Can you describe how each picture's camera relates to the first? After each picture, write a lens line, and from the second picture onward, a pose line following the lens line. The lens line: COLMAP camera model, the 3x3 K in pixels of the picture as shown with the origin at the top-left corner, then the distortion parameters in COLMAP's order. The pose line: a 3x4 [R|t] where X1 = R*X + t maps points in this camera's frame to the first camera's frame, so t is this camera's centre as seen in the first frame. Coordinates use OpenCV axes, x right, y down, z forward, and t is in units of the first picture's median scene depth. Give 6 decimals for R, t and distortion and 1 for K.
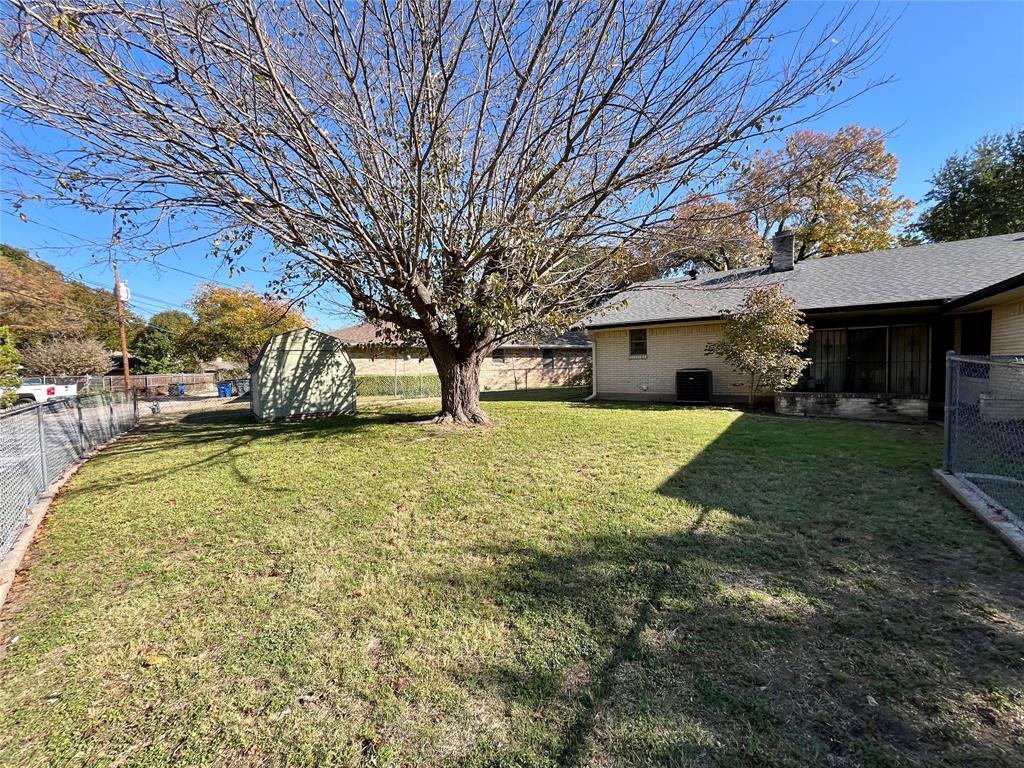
lens RADIAL K [[419.2, 0, 511.3], [0, 419.2, 384.6], [0, 0, 1]] dist [-0.001023, 0.000155]
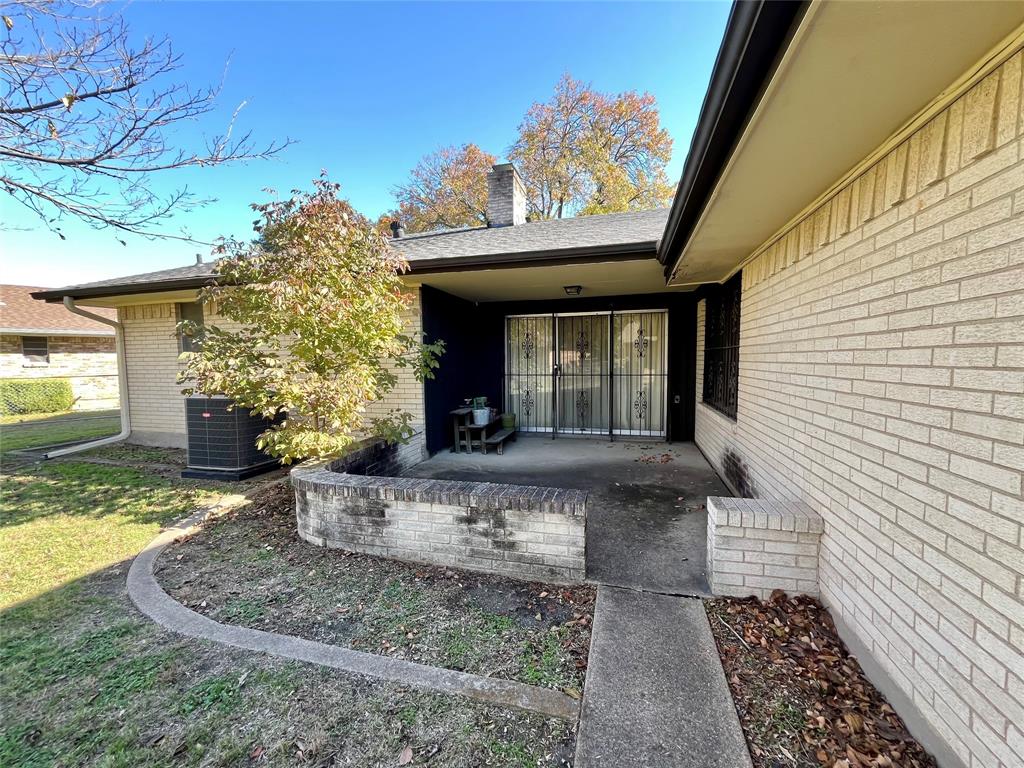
lens RADIAL K [[419.2, 0, 511.3], [0, 419.2, 384.6], [0, 0, 1]] dist [-0.001023, 0.000155]
pose [[0.948220, -0.009651, 0.317467, 1.197738], [0.005087, 0.999871, 0.015203, -0.101577], [-0.317573, -0.012801, 0.948147, 1.015895]]
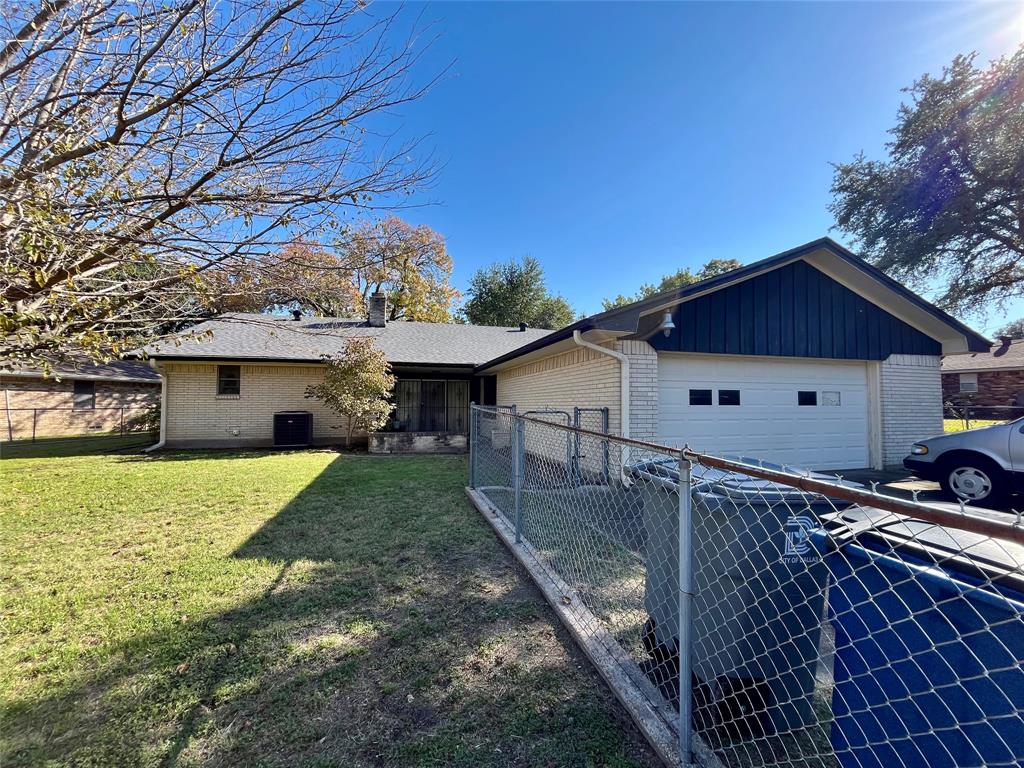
lens RADIAL K [[419.2, 0, 511.3], [0, 419.2, 384.6], [0, 0, 1]] dist [-0.001023, 0.000155]
pose [[0.637219, 0.056631, 0.768599, 0.017237], [0.019848, 0.995760, -0.089824, -0.004676], [-0.770427, 0.072492, 0.633393, -0.009522]]
